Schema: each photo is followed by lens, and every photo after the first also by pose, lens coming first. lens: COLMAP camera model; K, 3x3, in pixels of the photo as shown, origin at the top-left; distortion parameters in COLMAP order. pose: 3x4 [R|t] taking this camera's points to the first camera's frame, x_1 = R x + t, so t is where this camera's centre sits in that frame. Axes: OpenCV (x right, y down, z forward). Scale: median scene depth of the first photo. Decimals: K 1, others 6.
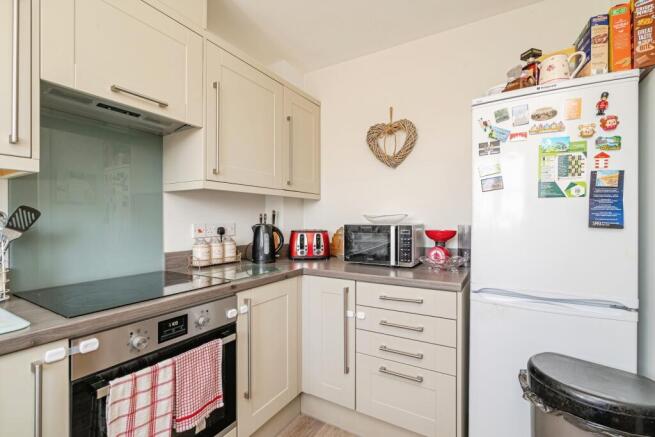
lens RADIAL K [[297.1, 0, 326.3], [0, 297.1, 219.7], [0, 0, 1]] dist [-0.009126, 0.000799]
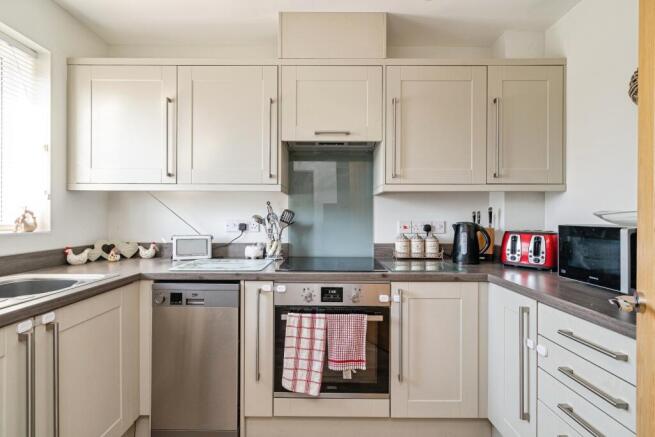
lens RADIAL K [[297.1, 0, 325.5], [0, 297.1, 216.9], [0, 0, 1]] dist [-0.009126, 0.000799]
pose [[0.509409, 0.002234, -0.860521, 0.451573], [-0.004573, 0.999990, -0.000111, -0.001088], [0.860512, 0.003992, 0.509414, 0.169015]]
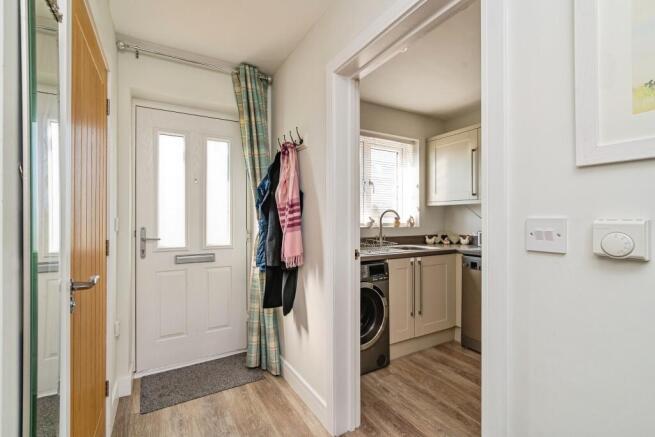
lens RADIAL K [[297.1, 0, 328.4], [0, 297.1, 219.0], [0, 0, 1]] dist [-0.009126, 0.000799]
pose [[-0.488654, -0.001779, -0.872476, 1.229045], [-0.002991, 0.999995, -0.000363, 0.001692], [0.872472, 0.002432, -0.488658, 0.333733]]
